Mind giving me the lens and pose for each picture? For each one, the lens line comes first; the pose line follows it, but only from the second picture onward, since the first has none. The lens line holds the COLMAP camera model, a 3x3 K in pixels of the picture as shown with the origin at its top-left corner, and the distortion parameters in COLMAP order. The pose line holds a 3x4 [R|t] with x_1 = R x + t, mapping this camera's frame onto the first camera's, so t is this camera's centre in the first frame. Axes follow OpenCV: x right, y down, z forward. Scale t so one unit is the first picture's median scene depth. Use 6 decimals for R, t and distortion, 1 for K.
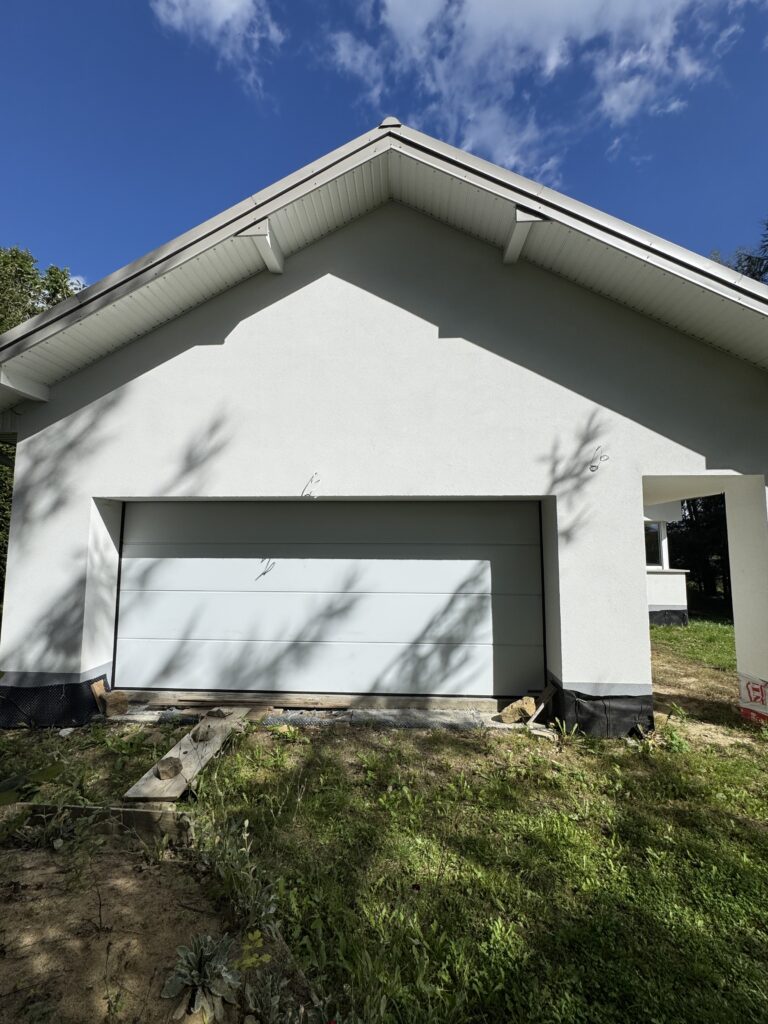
lens RADIAL K [[410.9, 0, 386.2], [0, 410.9, 512.8], [0, 0, 1]] dist [0.000595, 0.000001]
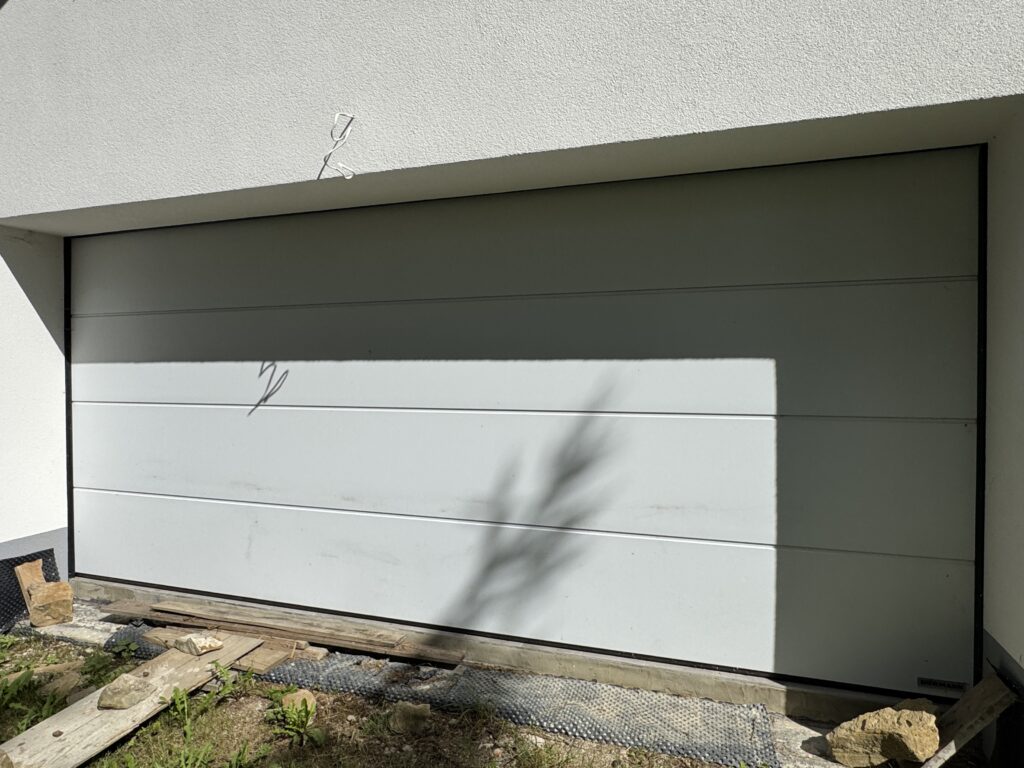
lens RADIAL K [[619.4, 0, 510.4], [0, 619.4, 380.4], [0, 0, 1]] dist [0.000436, 0.000890]
pose [[0.956345, -0.004107, -0.292210, 0.164498], [0.032263, 0.995273, 0.091602, 0.108971], [0.290453, -0.097030, 0.951957, 0.409226]]
